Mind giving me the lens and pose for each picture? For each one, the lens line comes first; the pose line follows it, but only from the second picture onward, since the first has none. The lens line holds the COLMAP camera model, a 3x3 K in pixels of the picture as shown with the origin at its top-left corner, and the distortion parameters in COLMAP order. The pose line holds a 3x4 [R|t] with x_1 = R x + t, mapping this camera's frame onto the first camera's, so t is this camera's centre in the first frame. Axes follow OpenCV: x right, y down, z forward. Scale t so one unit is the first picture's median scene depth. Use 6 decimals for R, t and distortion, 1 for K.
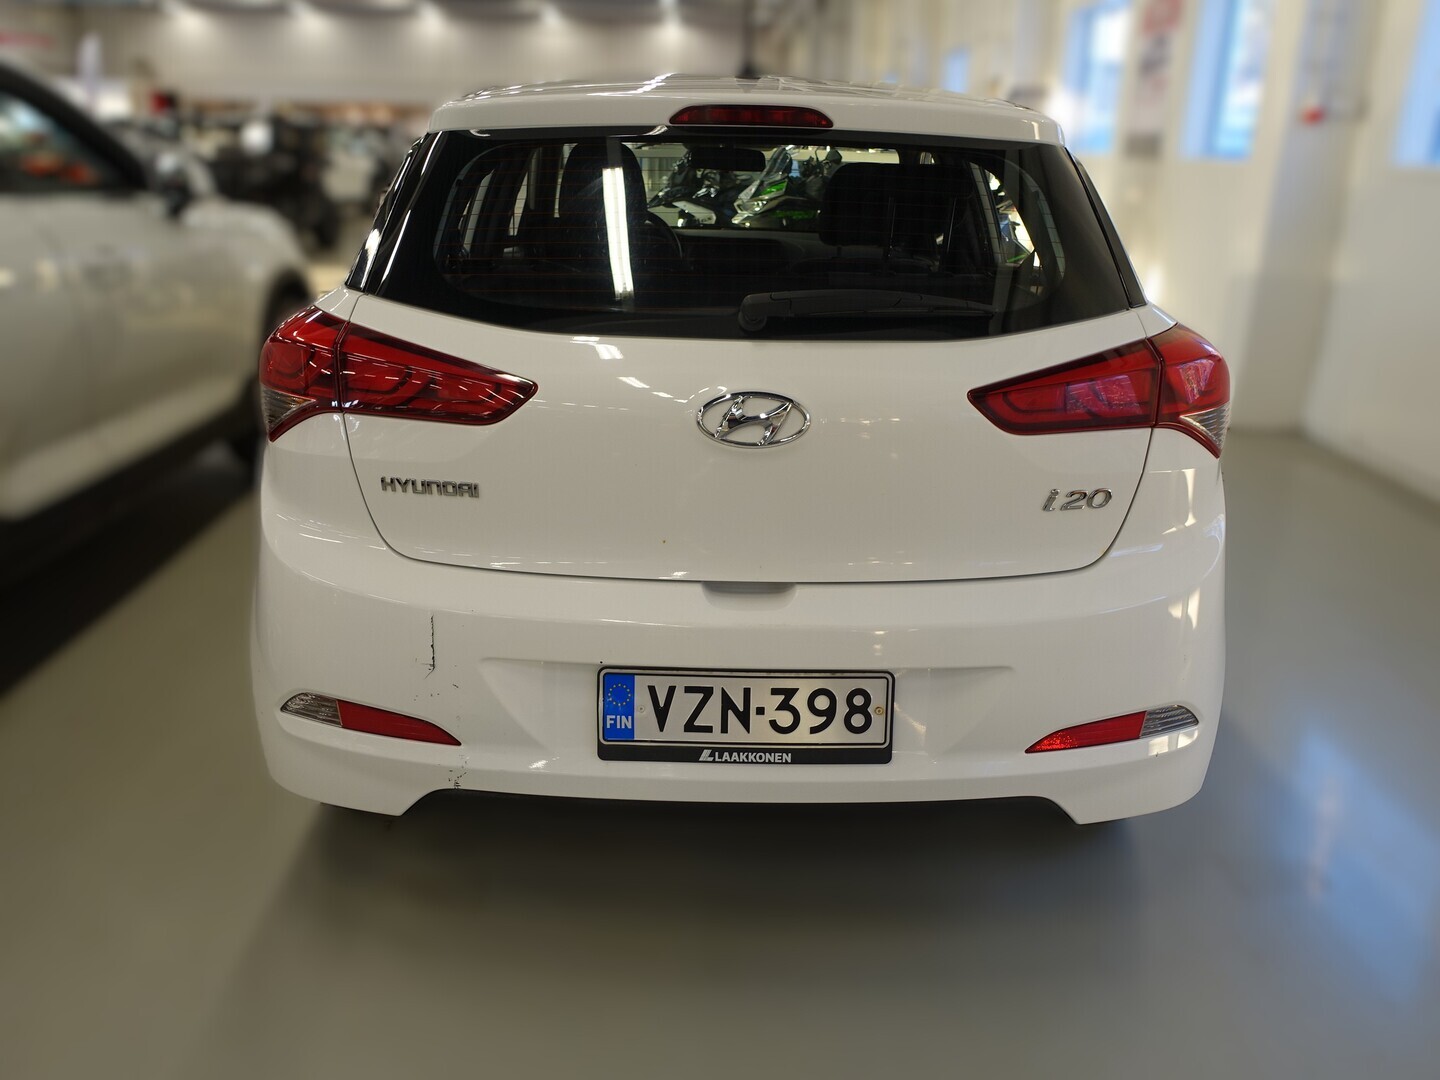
lens RADIAL K [[1090.2, 0, 720.0], [0, 1090.2, 540.0], [0, 0, 1]] dist [-0.011091, -0.001992]
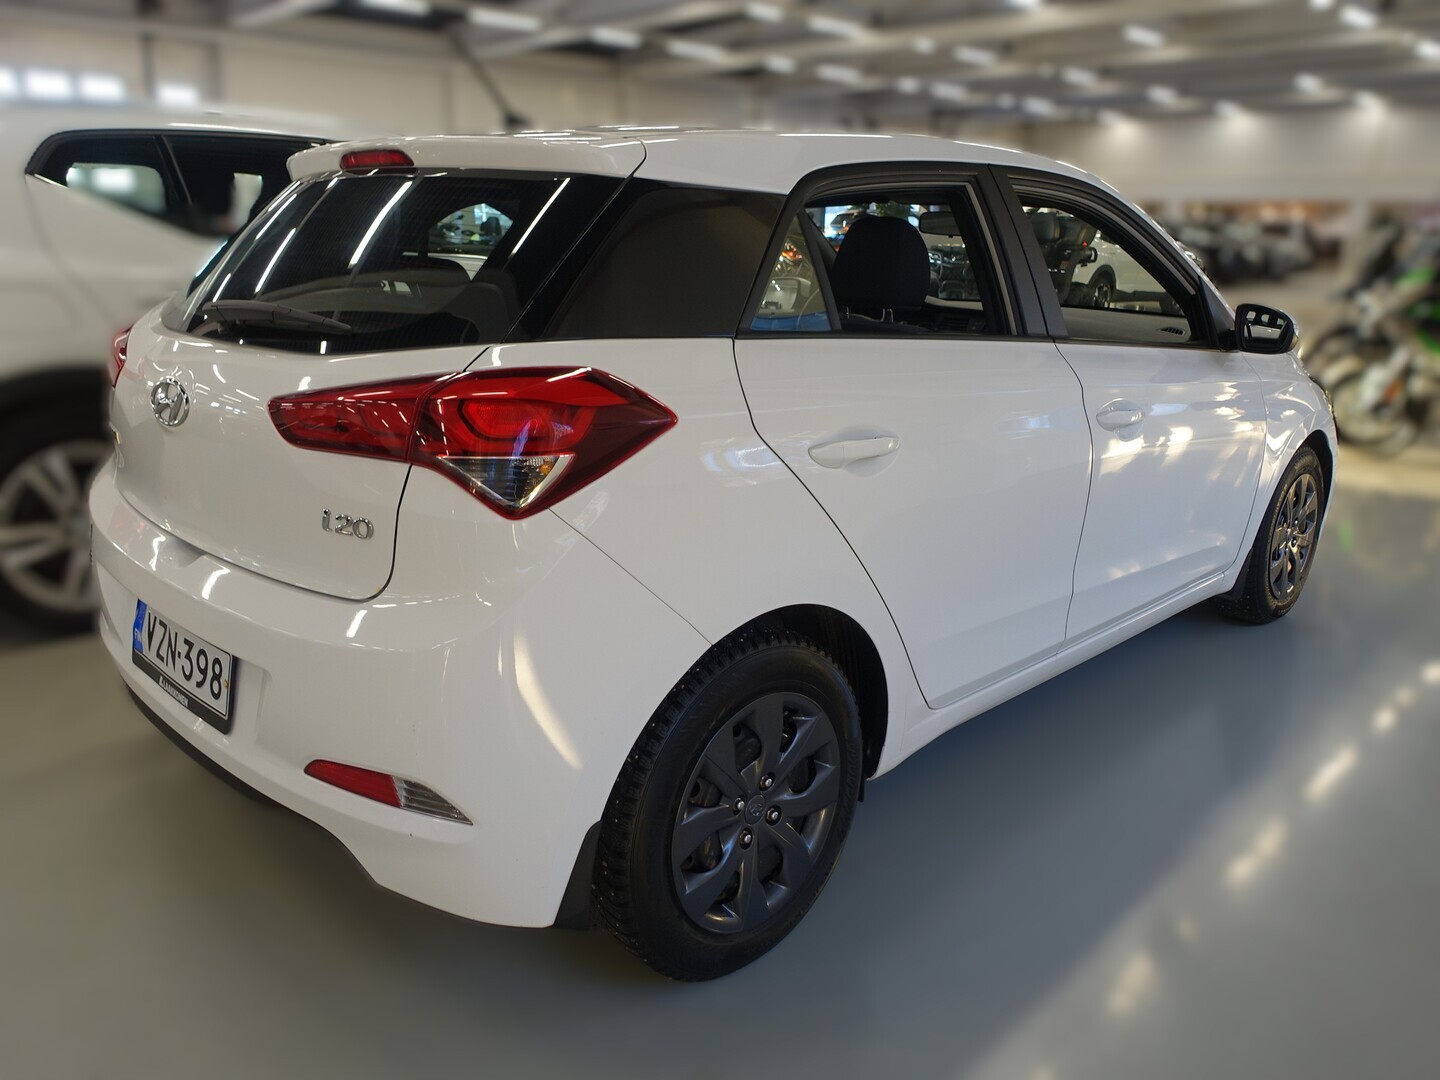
lens RADIAL K [[1090.2, 0, 720.0], [0, 1090.2, 540.0], [0, 0, 1]] dist [-0.011091, -0.001992]
pose [[0.706055, 0.181189, -0.684585, 1.219100], [-0.238037, 0.971187, 0.011541, -0.113676], [0.666952, 0.154809, 0.728841, 0.517836]]
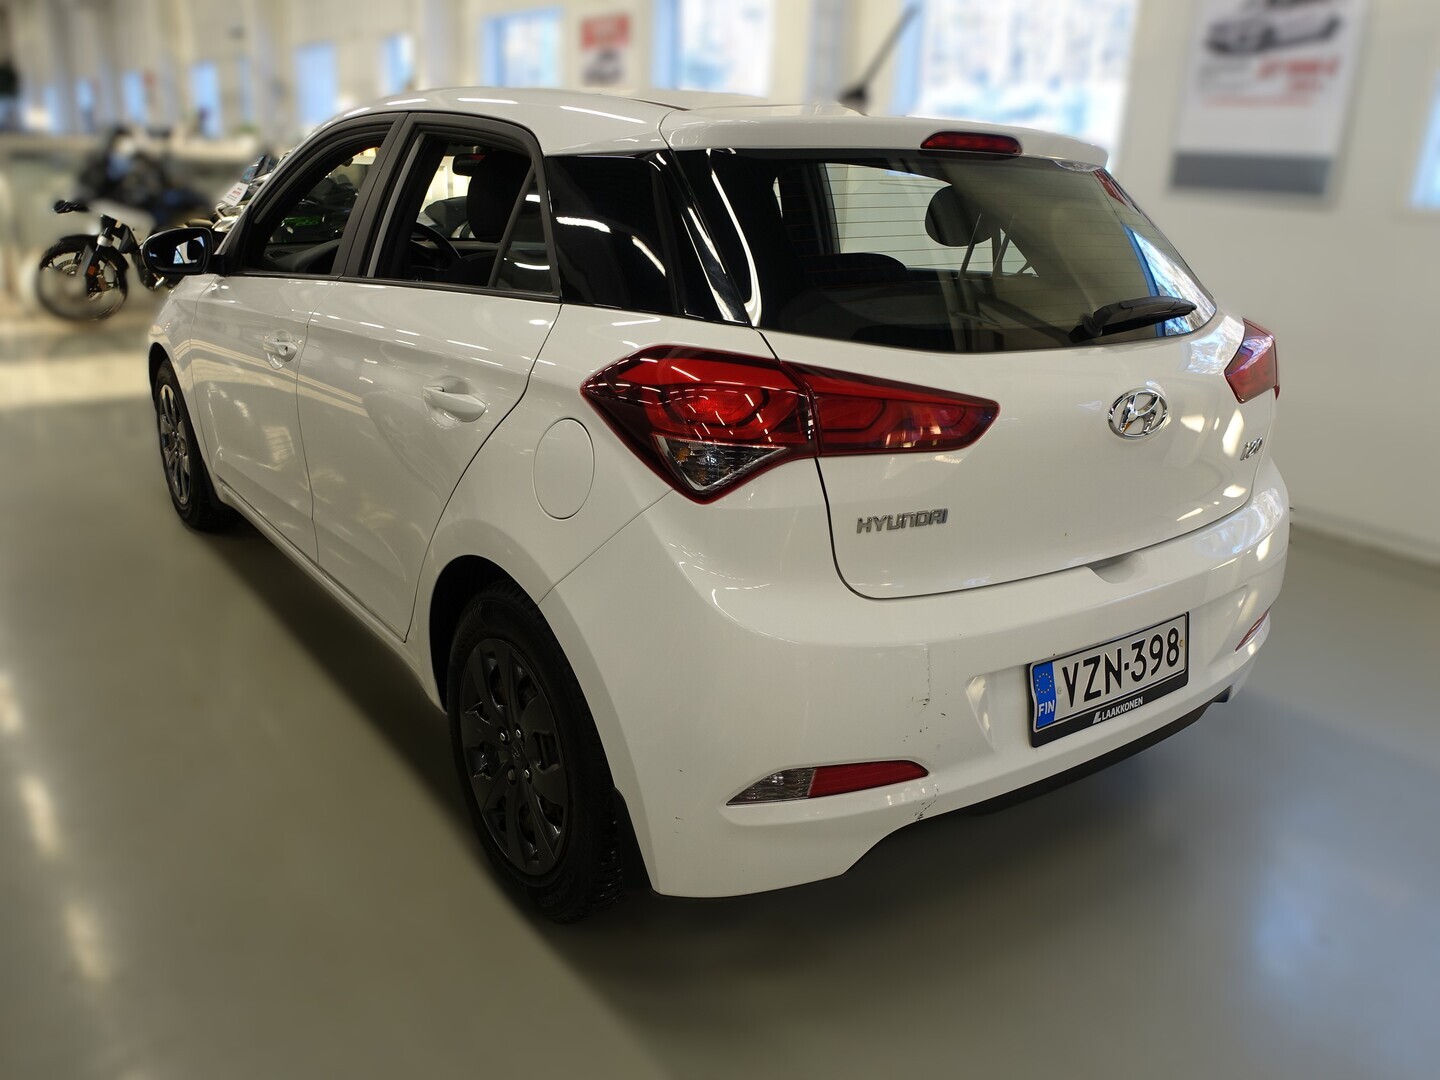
lens RADIAL K [[1090.5, 0, 720.0], [0, 1090.5, 540.0], [0, 0, 1]] dist [0.002738, 0.002361]
pose [[0.812841, -0.174914, 0.555603, -0.923995], [0.174055, 0.983205, 0.054890, -0.111153], [-0.555873, 0.052089, 0.829634, 0.278069]]
